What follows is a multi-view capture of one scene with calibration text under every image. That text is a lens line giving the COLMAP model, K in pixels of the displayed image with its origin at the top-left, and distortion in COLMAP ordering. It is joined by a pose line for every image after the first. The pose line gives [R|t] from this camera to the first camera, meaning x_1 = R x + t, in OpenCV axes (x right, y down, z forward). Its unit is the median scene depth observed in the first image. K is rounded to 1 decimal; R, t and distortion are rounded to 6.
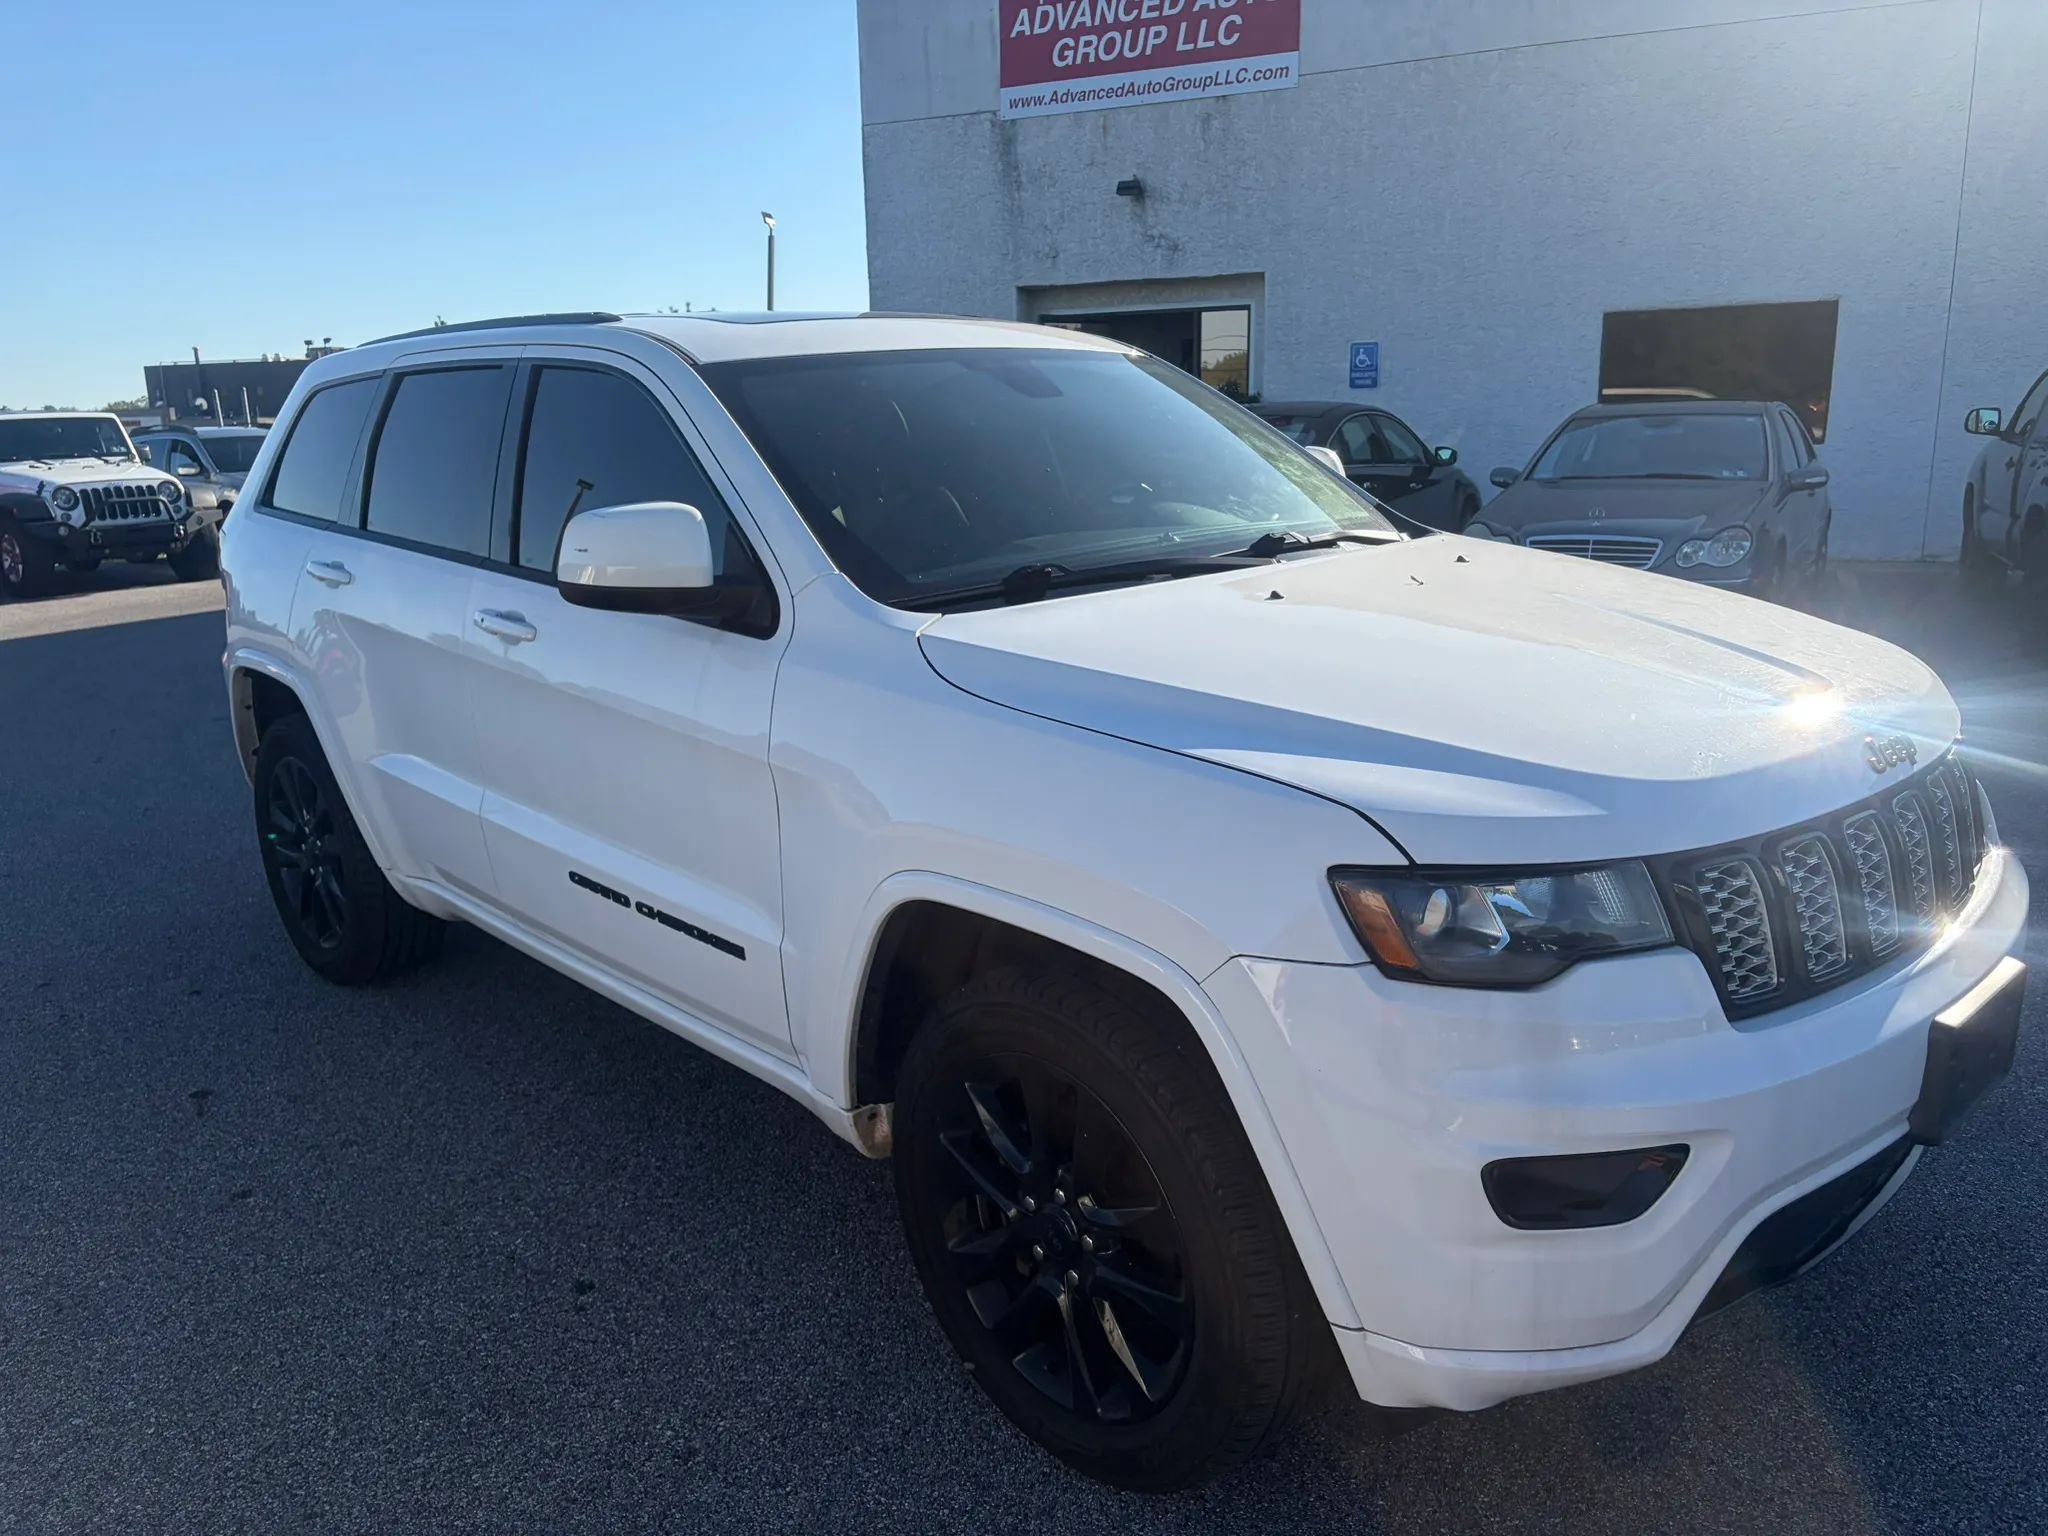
lens RADIAL K [[1548.5, 0, 1030.5], [0, 1548.5, 767.7], [0, 0, 1]] dist [0.060388, -0.066661]
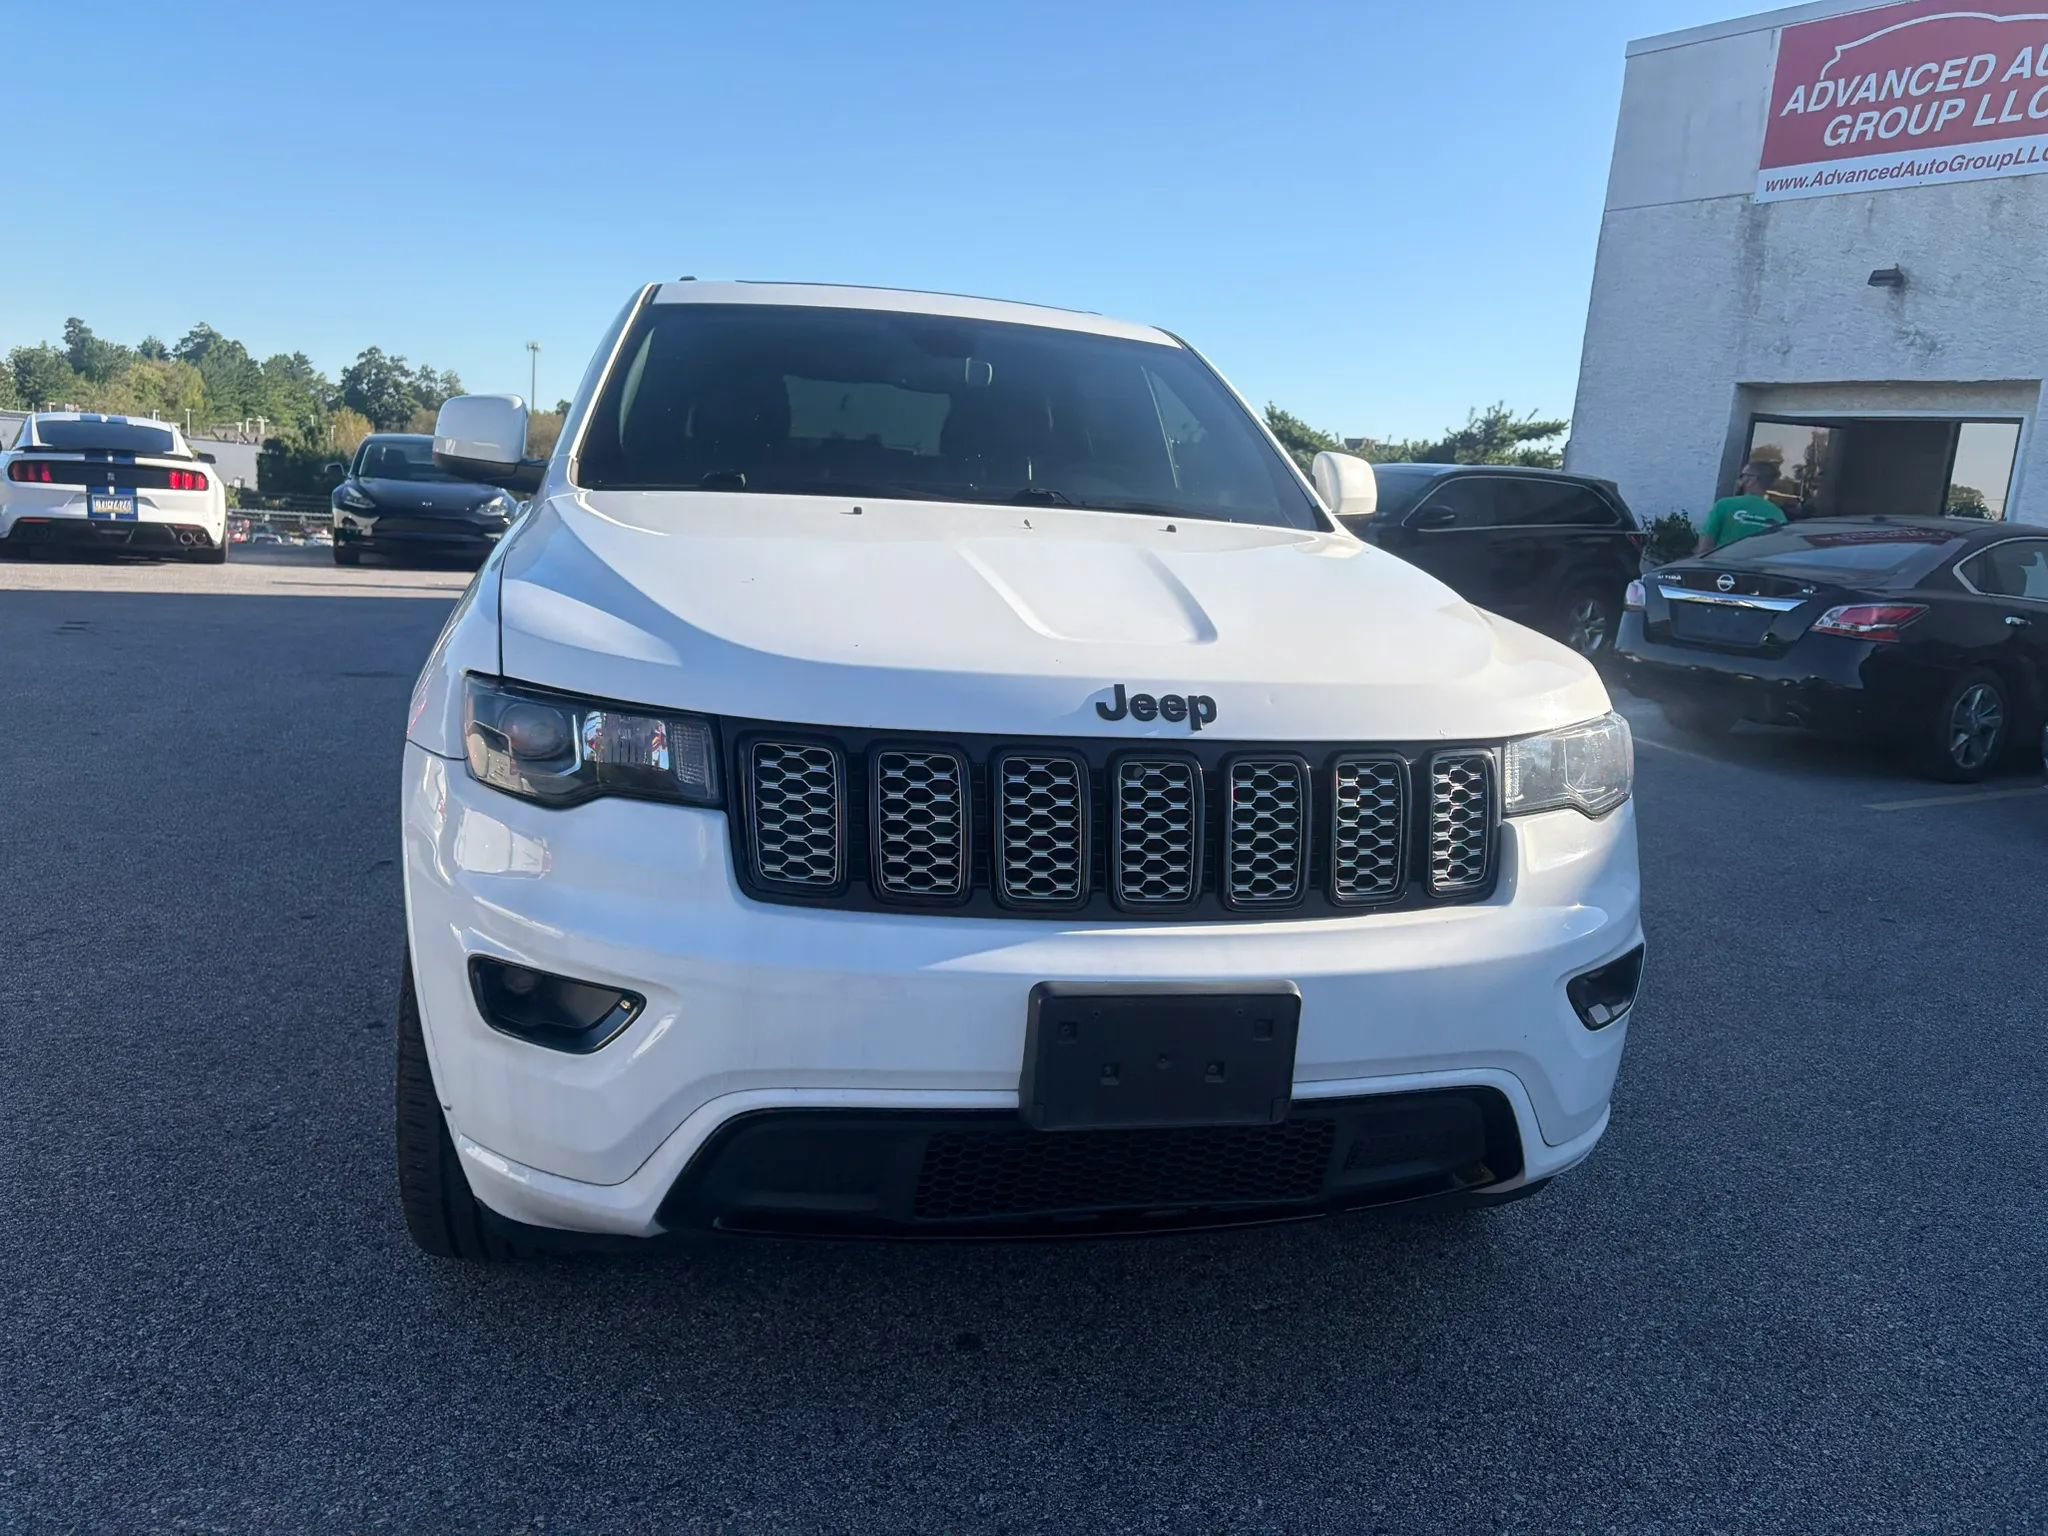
lens RADIAL K [[1548.5, 0, 1031.6], [0, 1548.5, 777.4], [0, 0, 1]] dist [0.060388, -0.066661]
pose [[0.852219, 0.184565, -0.489550, 0.149743], [-0.212711, 0.977113, -0.001912, 0.007458], [0.477993, 0.105763, 0.871973, 0.032504]]
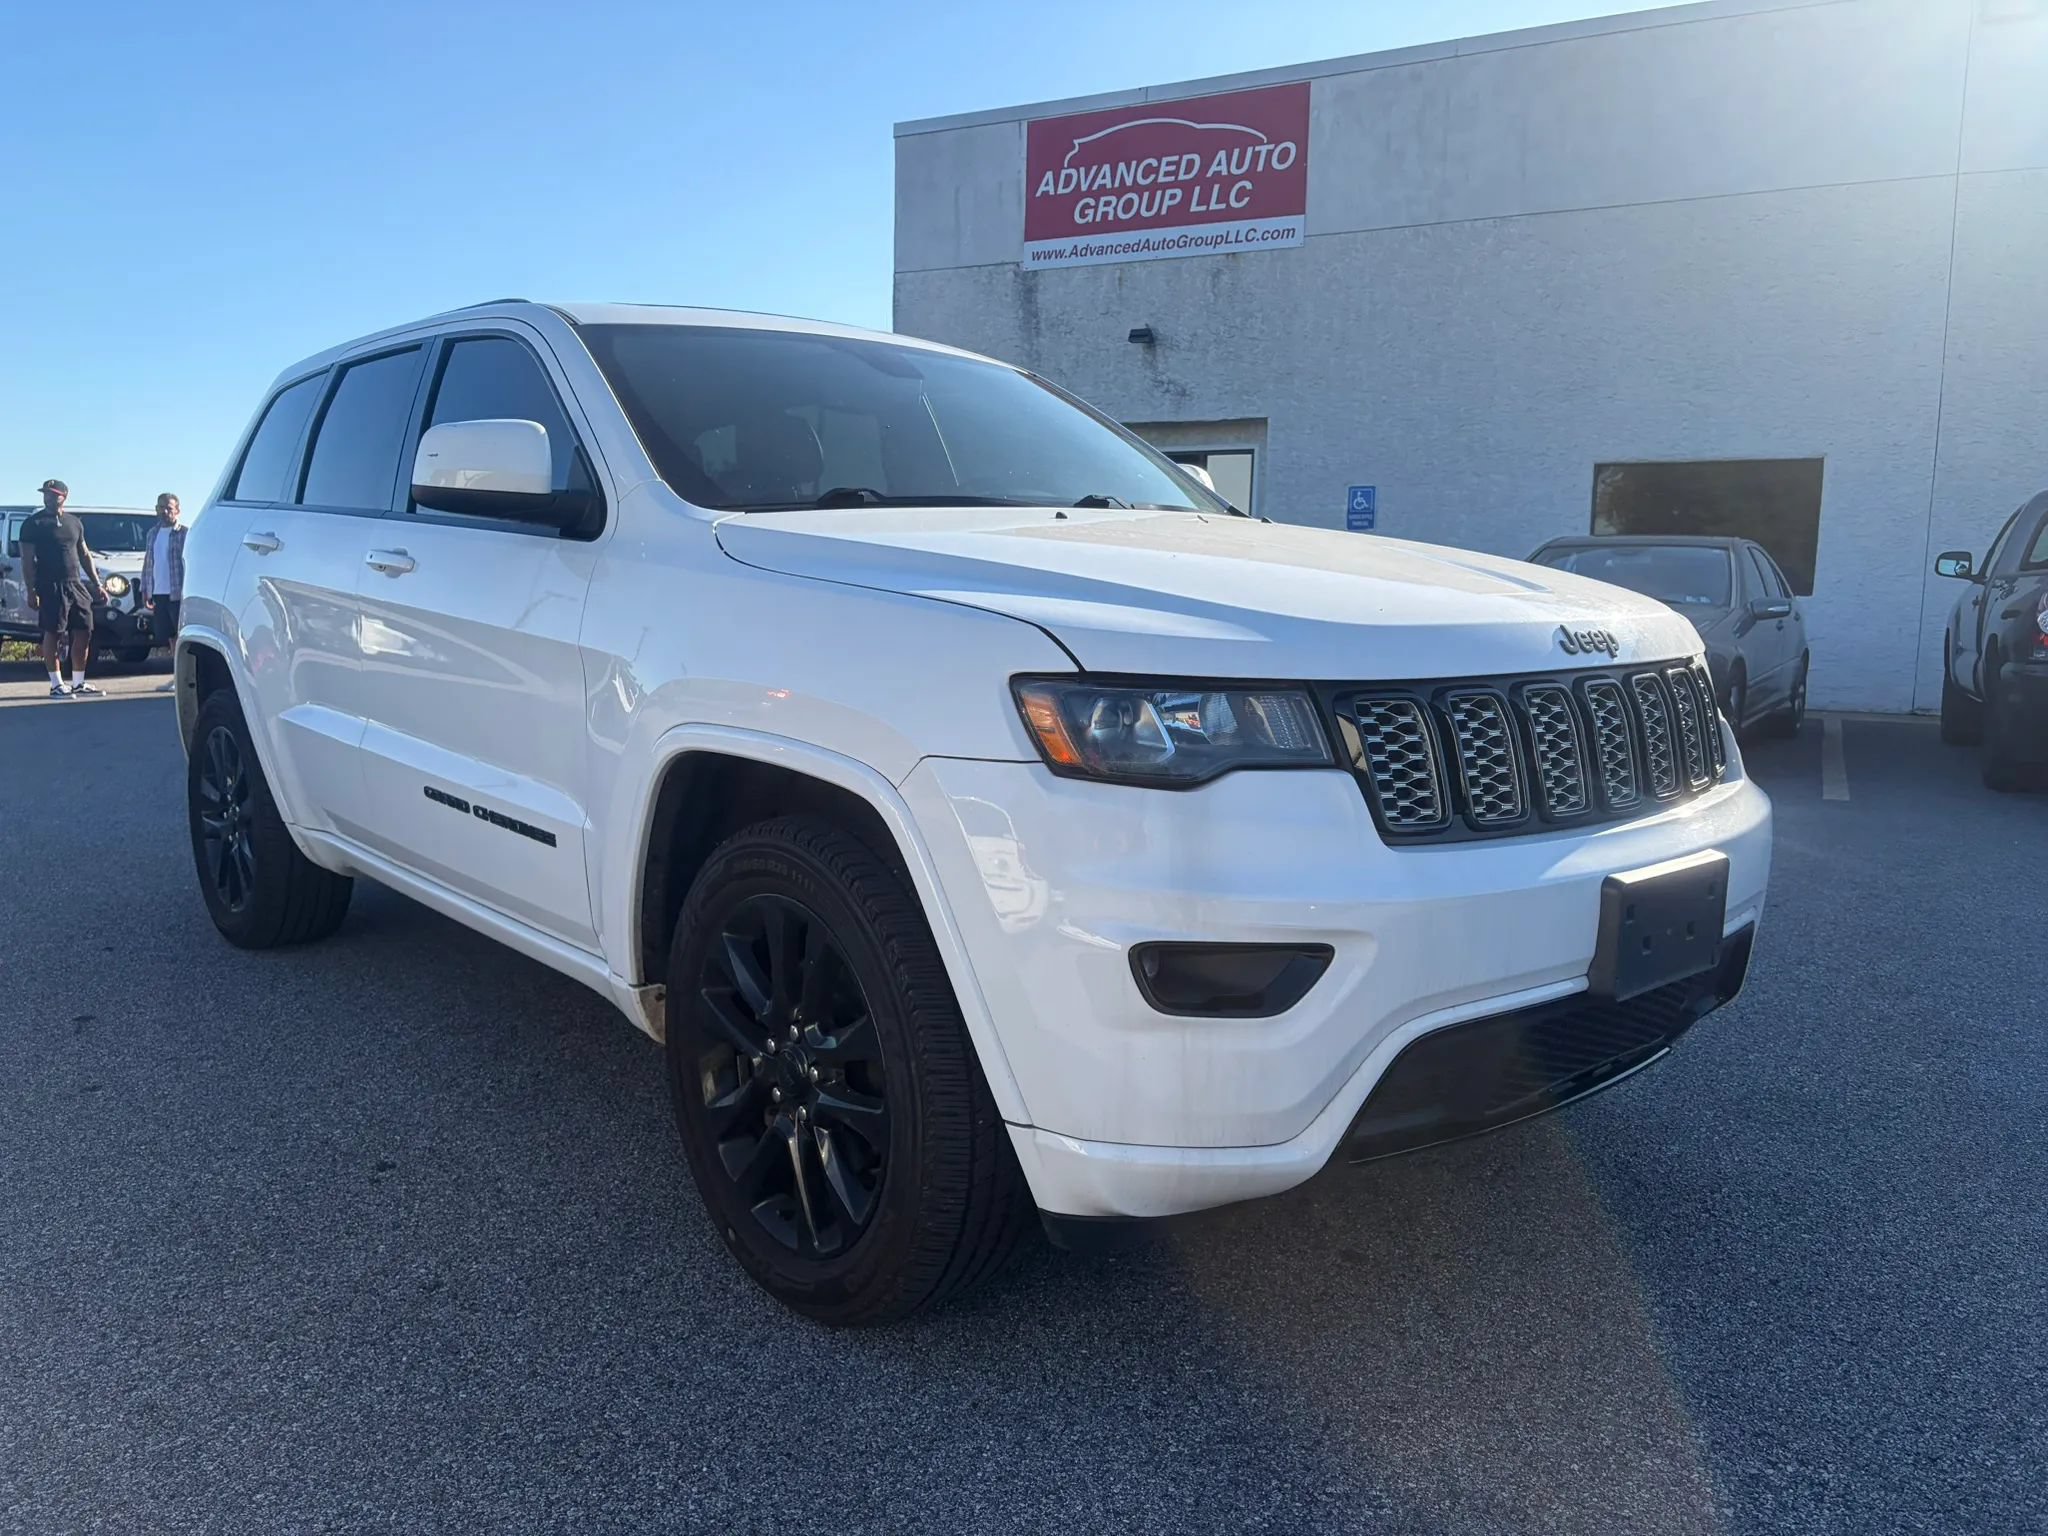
lens RADIAL K [[1548.5, 0, 1008.3], [0, 1548.5, 751.4], [0, 0, 1]] dist [0.060388, -0.066661]
pose [[0.998123, 0.045017, -0.041517, 0.032757], [-0.049528, 0.992136, -0.114951, 0.033152], [0.036016, 0.116792, 0.992503, -0.009376]]
